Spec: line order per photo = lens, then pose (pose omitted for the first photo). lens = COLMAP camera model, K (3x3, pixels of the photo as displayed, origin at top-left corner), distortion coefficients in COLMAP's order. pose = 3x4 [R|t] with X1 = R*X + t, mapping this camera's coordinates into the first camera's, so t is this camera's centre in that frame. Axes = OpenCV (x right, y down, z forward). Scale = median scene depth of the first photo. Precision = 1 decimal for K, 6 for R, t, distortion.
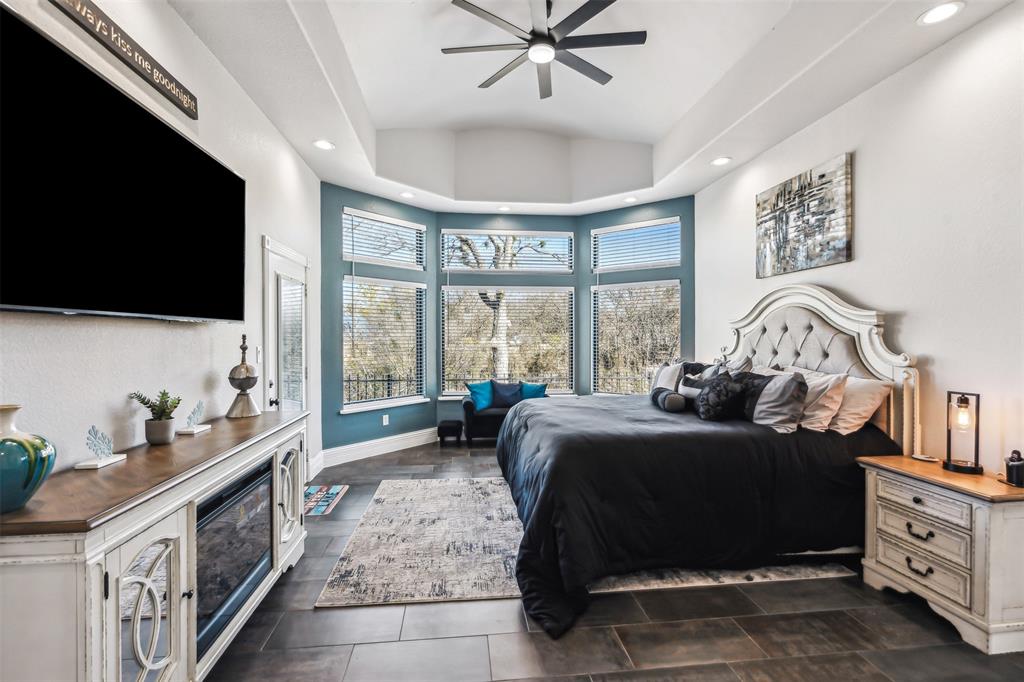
lens RADIAL K [[473.1, 0, 510.2], [0, 473.1, 340.7], [0, 0, 1]] dist [-0.006009, 0.002581]
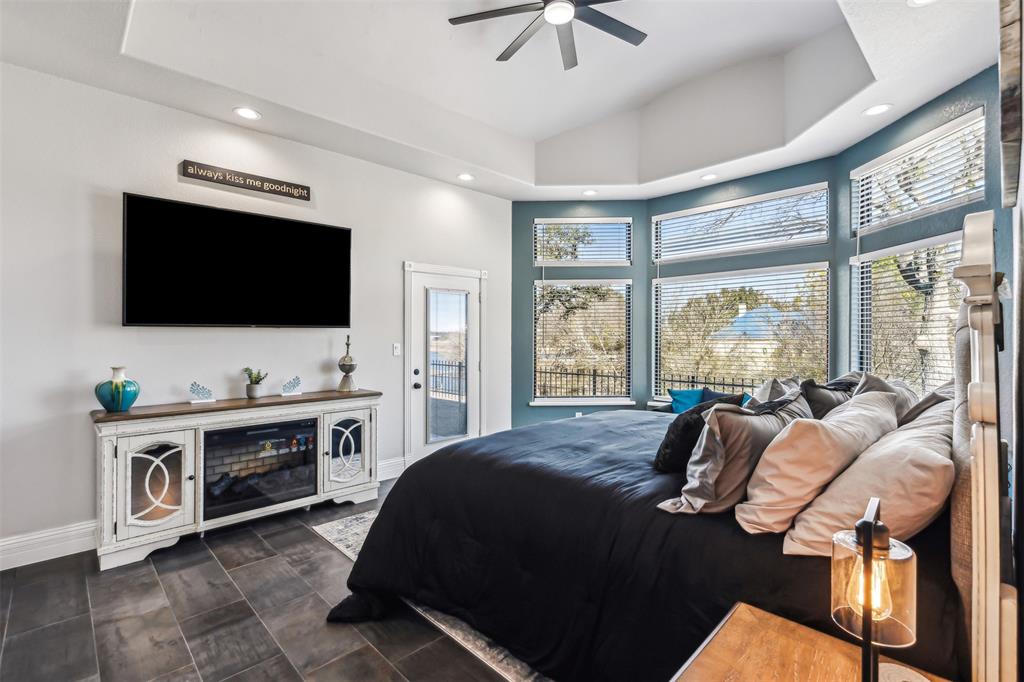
lens RADIAL K [[473.1, 0, 509.5], [0, 473.1, 336.6], [0, 0, 1]] dist [-0.006009, 0.002581]
pose [[0.605345, -0.000483, -0.795963, 0.492701], [-0.002953, 0.999992, -0.002853, -0.003490], [0.795958, 0.004078, 0.605338, 0.280297]]
